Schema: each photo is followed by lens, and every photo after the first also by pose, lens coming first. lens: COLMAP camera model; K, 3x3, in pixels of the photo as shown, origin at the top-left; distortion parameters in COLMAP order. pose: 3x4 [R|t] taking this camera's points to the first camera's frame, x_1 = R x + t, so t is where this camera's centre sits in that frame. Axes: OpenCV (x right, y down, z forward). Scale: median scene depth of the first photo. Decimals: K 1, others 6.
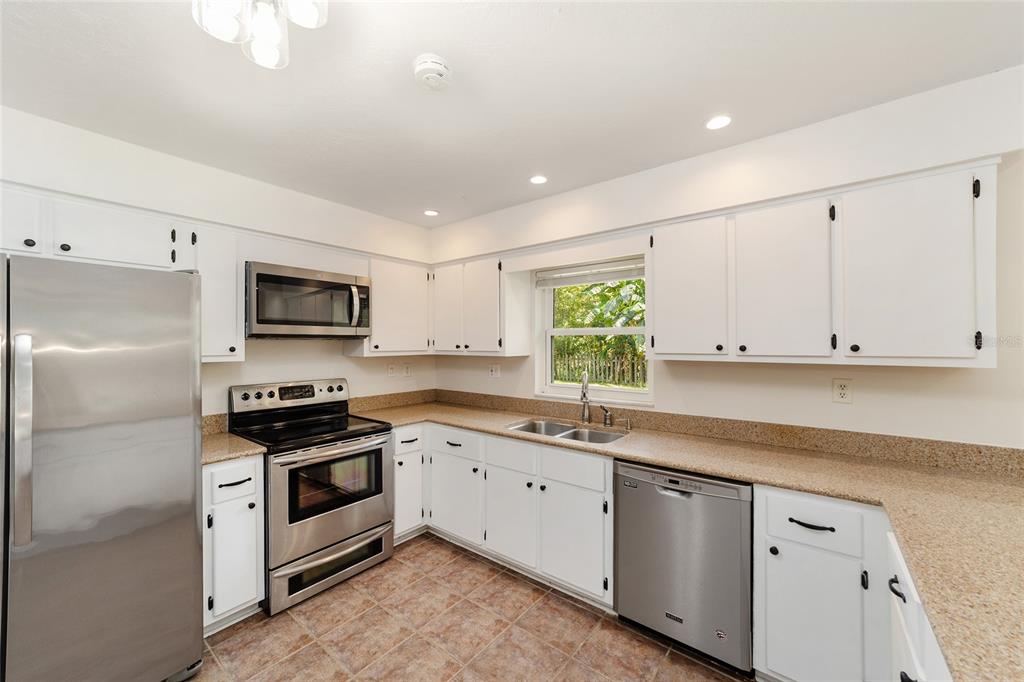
lens RADIAL K [[398.4, 0, 512.0], [0, 398.4, 341.0], [0, 0, 1]] dist [-0.009165, 0.000212]
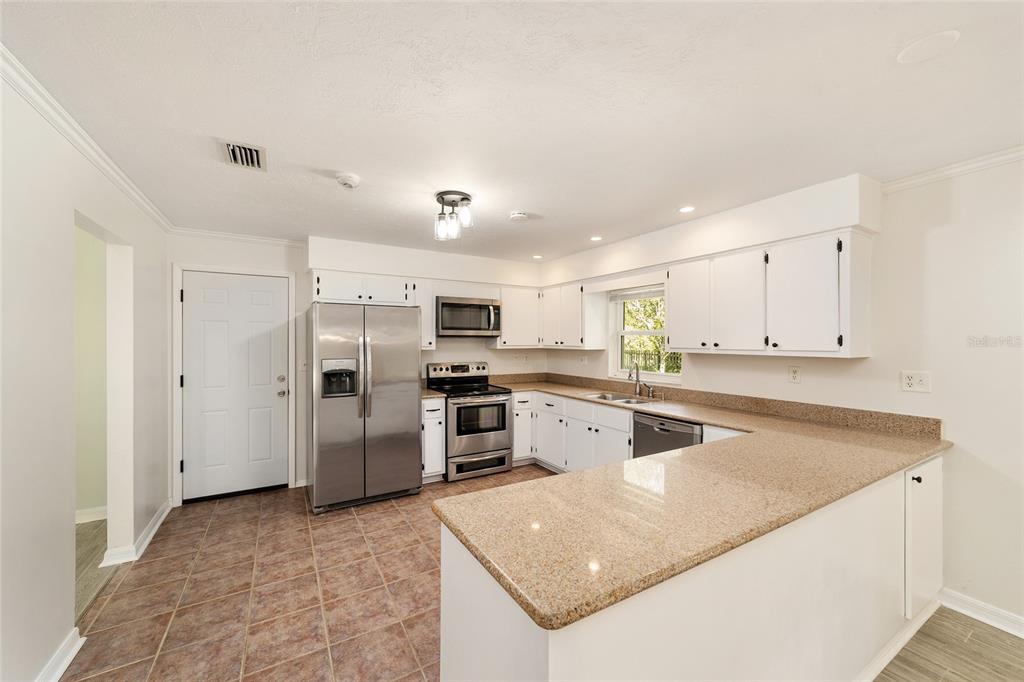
lens RADIAL K [[398.4, 0, 512.0], [0, 398.4, 341.0], [0, 0, 1]] dist [-0.009165, 0.000212]
pose [[0.937623, 0.005800, -0.347606, 0.279517], [-0.003587, 0.999969, 0.007010, -0.003519], [0.347635, -0.005326, 0.937615, -0.561697]]
